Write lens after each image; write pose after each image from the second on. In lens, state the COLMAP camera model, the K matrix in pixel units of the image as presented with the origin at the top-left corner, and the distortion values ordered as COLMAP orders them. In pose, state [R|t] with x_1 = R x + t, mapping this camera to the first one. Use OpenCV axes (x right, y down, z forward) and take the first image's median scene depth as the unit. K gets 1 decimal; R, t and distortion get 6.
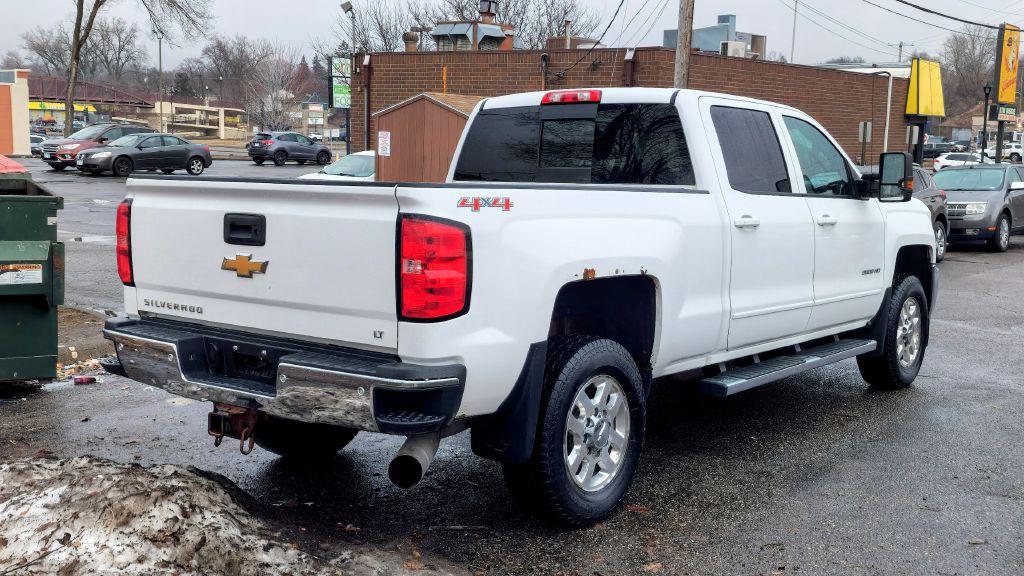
lens RADIAL K [[1131.7, 0, 506.7], [0, 1131.7, 289.3], [0, 0, 1]] dist [0.035347, 0.000000]
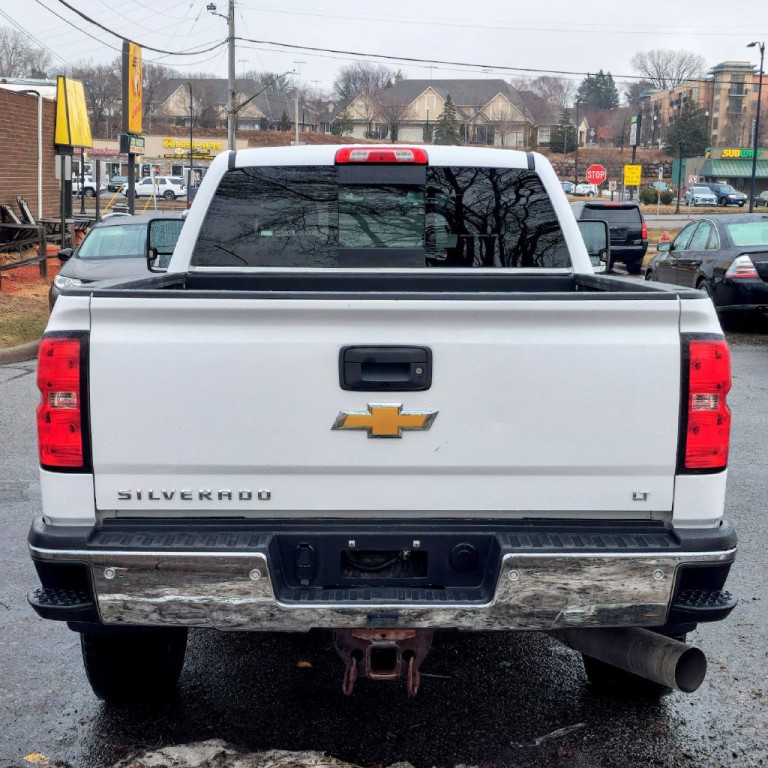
lens RADIAL K [[1409.1, 0, 384.0], [0, 1409.1, 384.3], [0, 0, 1]] dist [0.086467, 0.000000]
pose [[0.785593, -0.086483, 0.612670, -0.705163], [0.073185, 0.996220, 0.046784, -0.077953], [-0.614401, 0.008085, 0.788953, 0.315973]]
